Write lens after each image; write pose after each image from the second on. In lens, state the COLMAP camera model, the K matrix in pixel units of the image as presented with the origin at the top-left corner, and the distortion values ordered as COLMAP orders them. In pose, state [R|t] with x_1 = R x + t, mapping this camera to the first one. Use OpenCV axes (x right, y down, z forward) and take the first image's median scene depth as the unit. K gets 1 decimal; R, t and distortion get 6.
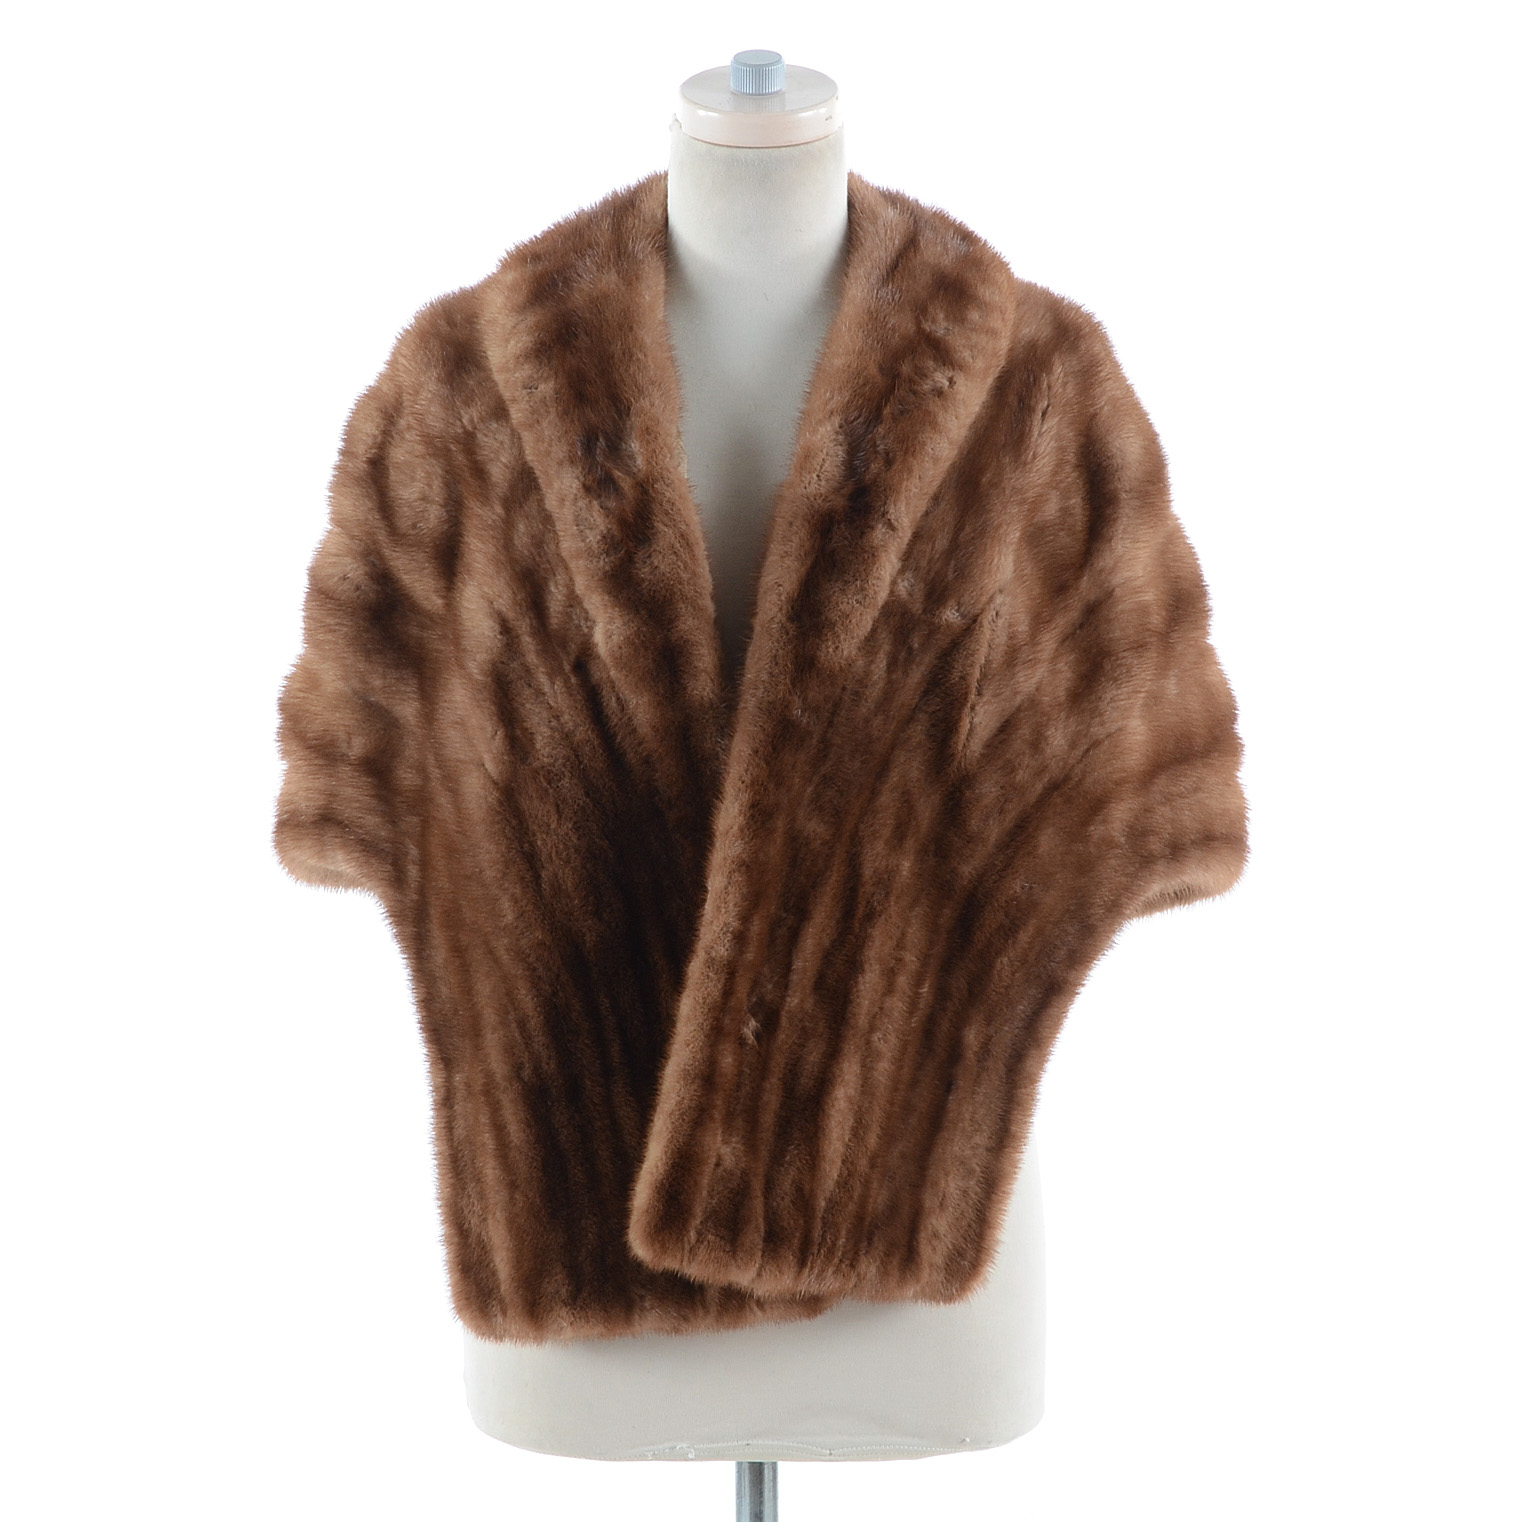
lens RADIAL K [[5285.0, 0, 762.2], [0, 5285.0, 760.5], [0, 0, 1]] dist [-0.034146, 0.000000]
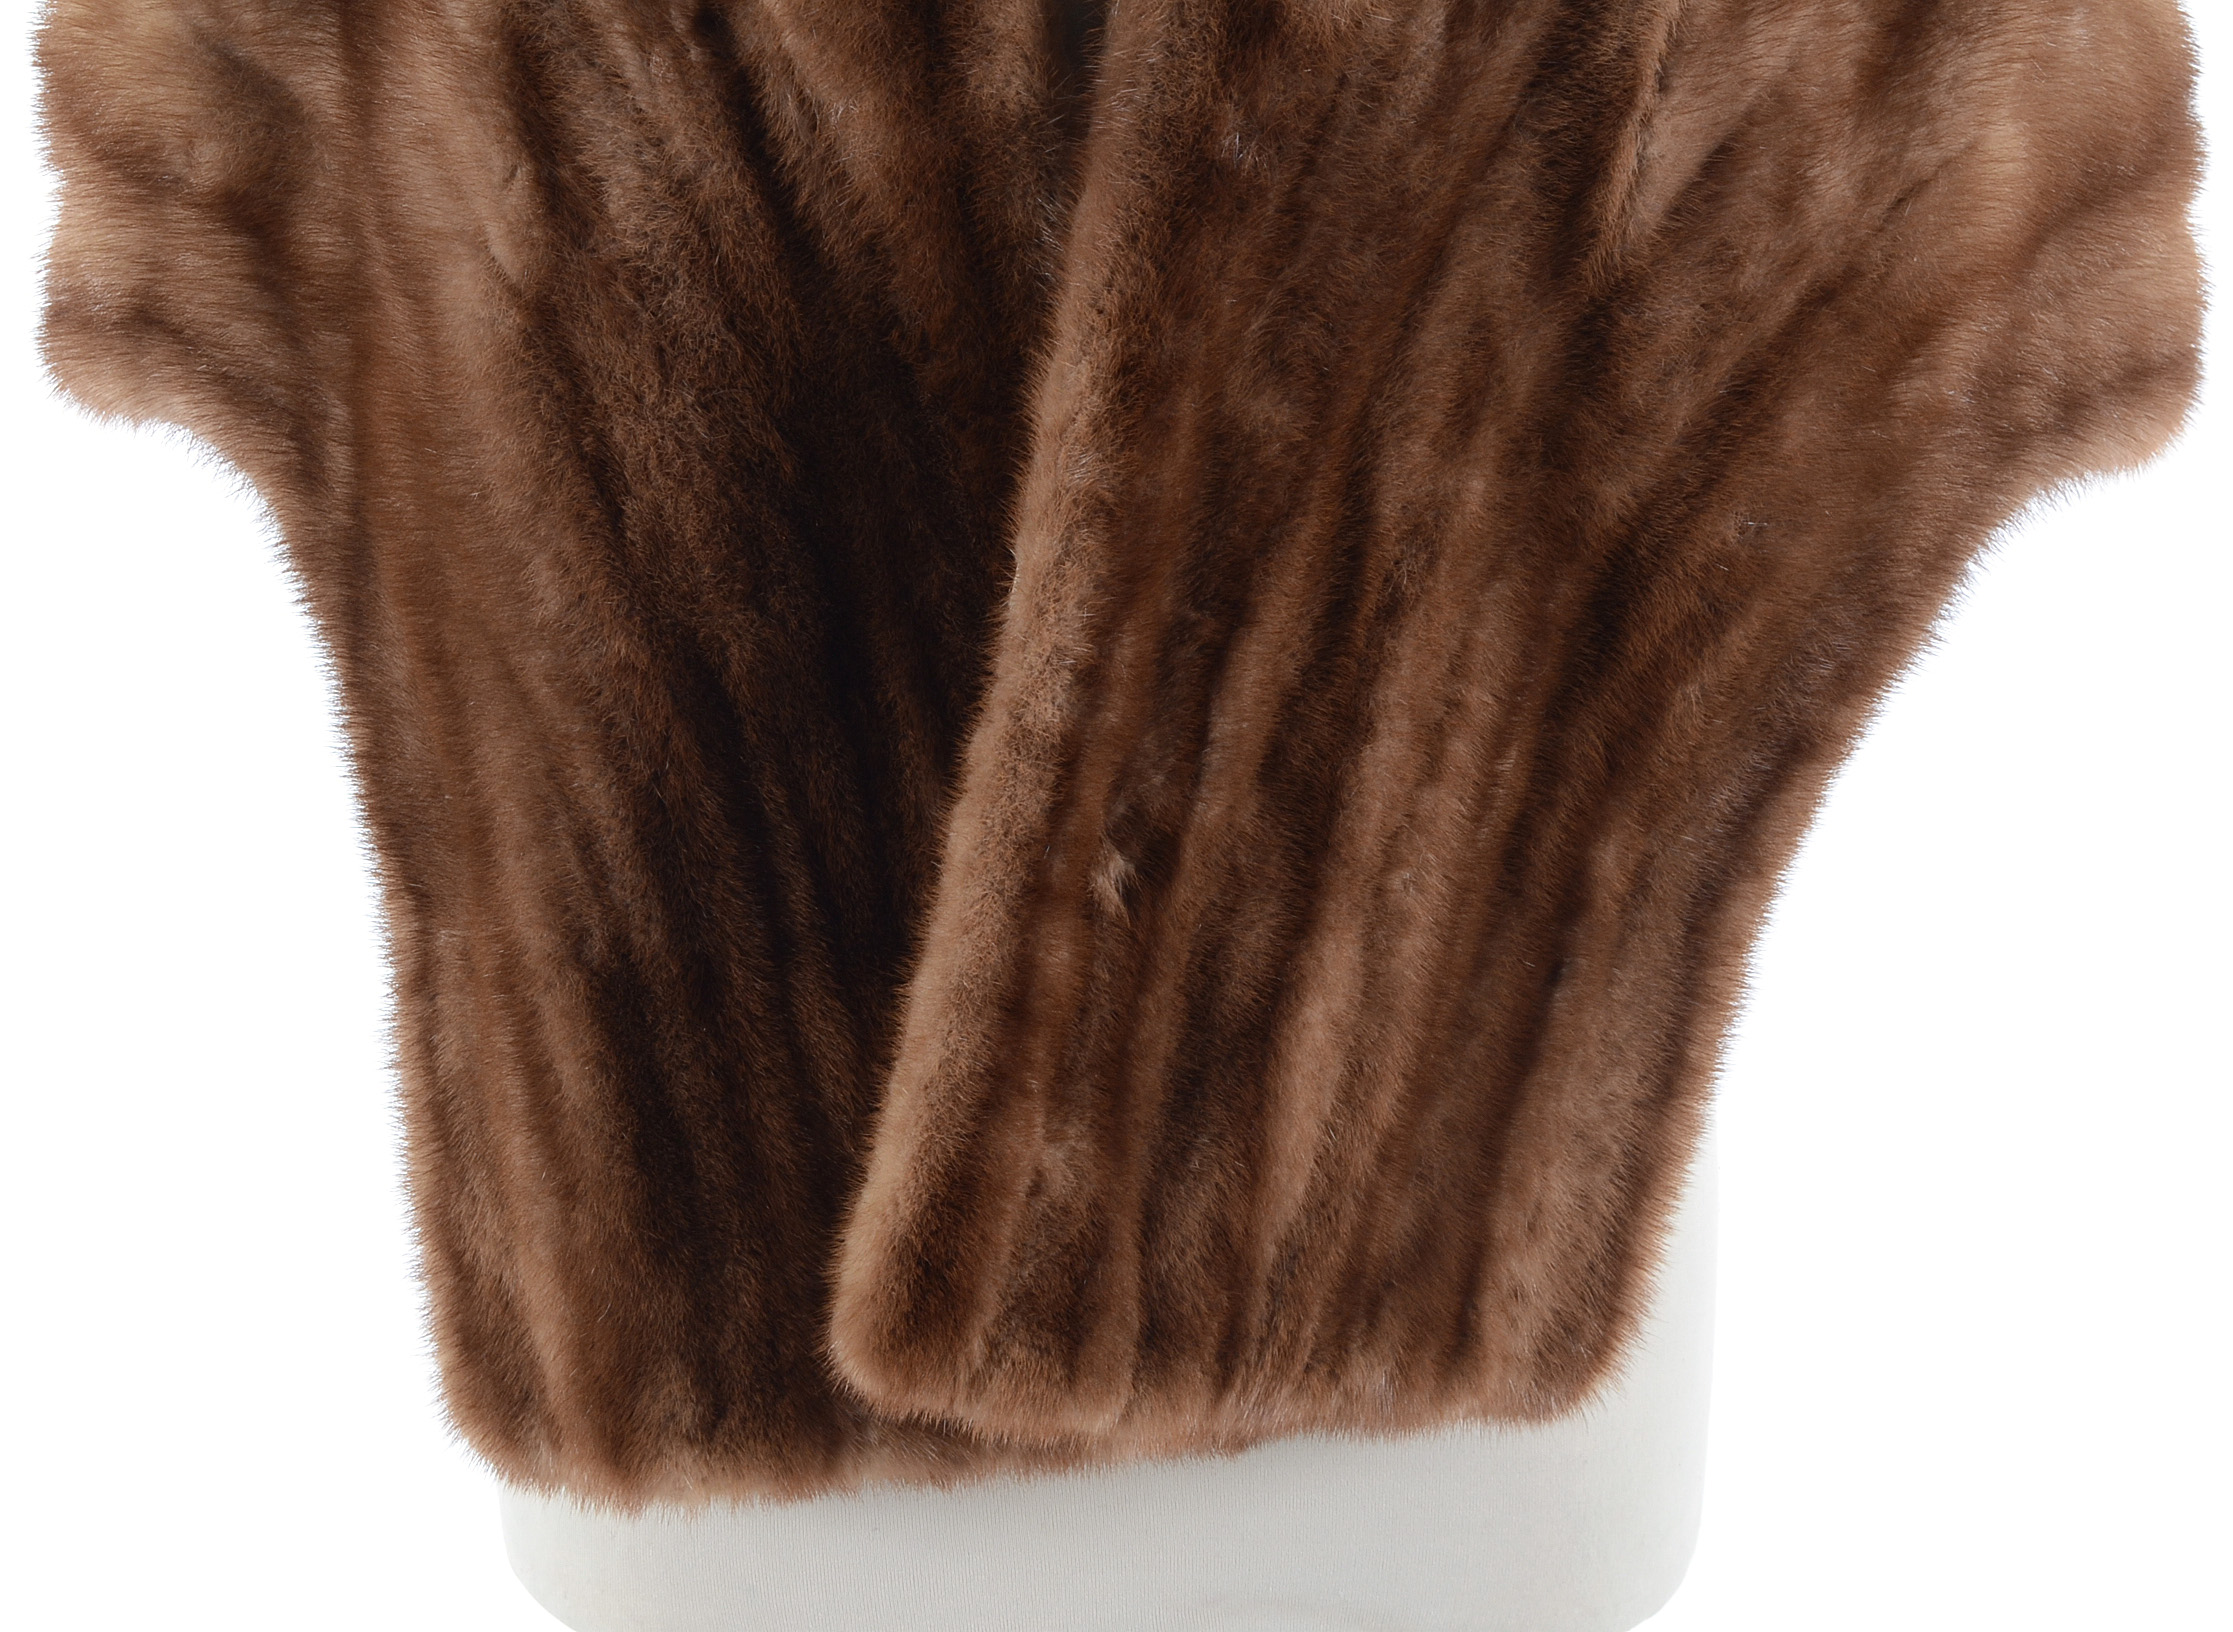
lens RADIAL K [[5546.3, 0, 993.8], [0, 5546.3, 853.2], [0, 0, 1]] dist [0.072898, 0.000000]
pose [[0.999990, 0.003372, 0.002928, -0.013079], [-0.003943, 0.974469, 0.224486, -0.052208], [-0.002096, -0.224495, 0.974473, 0.555490]]
